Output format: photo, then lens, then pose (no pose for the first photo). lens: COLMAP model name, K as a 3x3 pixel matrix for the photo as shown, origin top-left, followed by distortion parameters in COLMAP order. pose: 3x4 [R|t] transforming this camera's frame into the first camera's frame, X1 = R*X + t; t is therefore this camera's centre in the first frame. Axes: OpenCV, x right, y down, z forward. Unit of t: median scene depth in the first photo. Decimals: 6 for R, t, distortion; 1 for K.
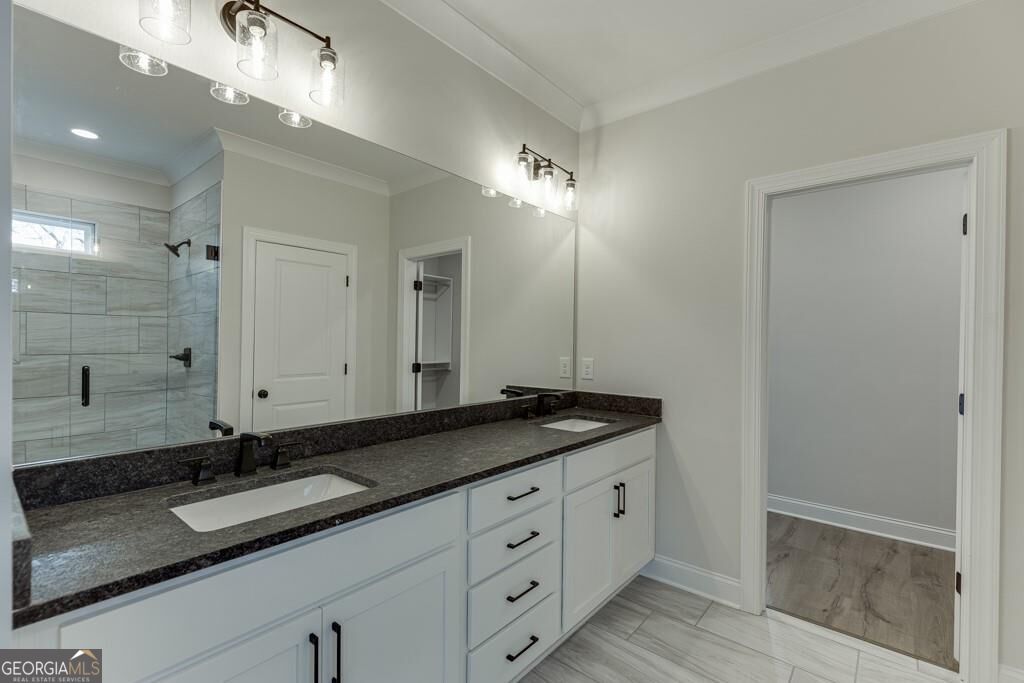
lens RADIAL K [[456.0, 0, 514.5], [0, 456.0, 345.2], [0, 0, 1]] dist [0.003935, -0.001806]
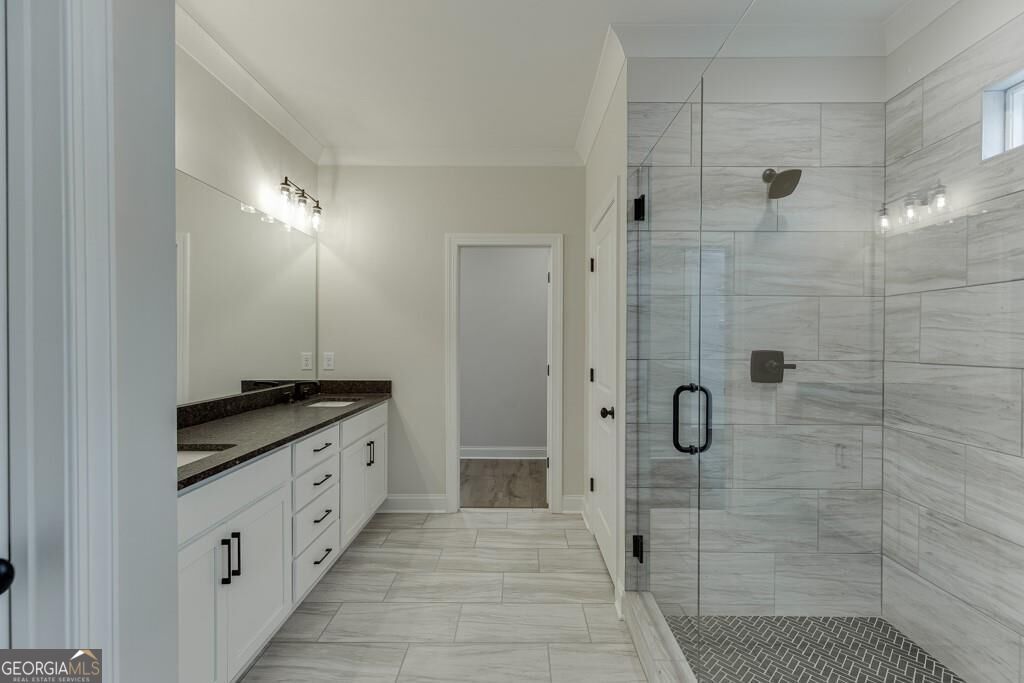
lens RADIAL K [[456.0, 0, 517.6], [0, 456.0, 350.2], [0, 0, 1]] dist [0.003935, -0.001806]
pose [[0.769540, -0.021447, 0.638238, -0.276380], [0.009382, 0.999708, 0.022282, -0.000877], [-0.638529, -0.011158, 0.769517, -0.316887]]
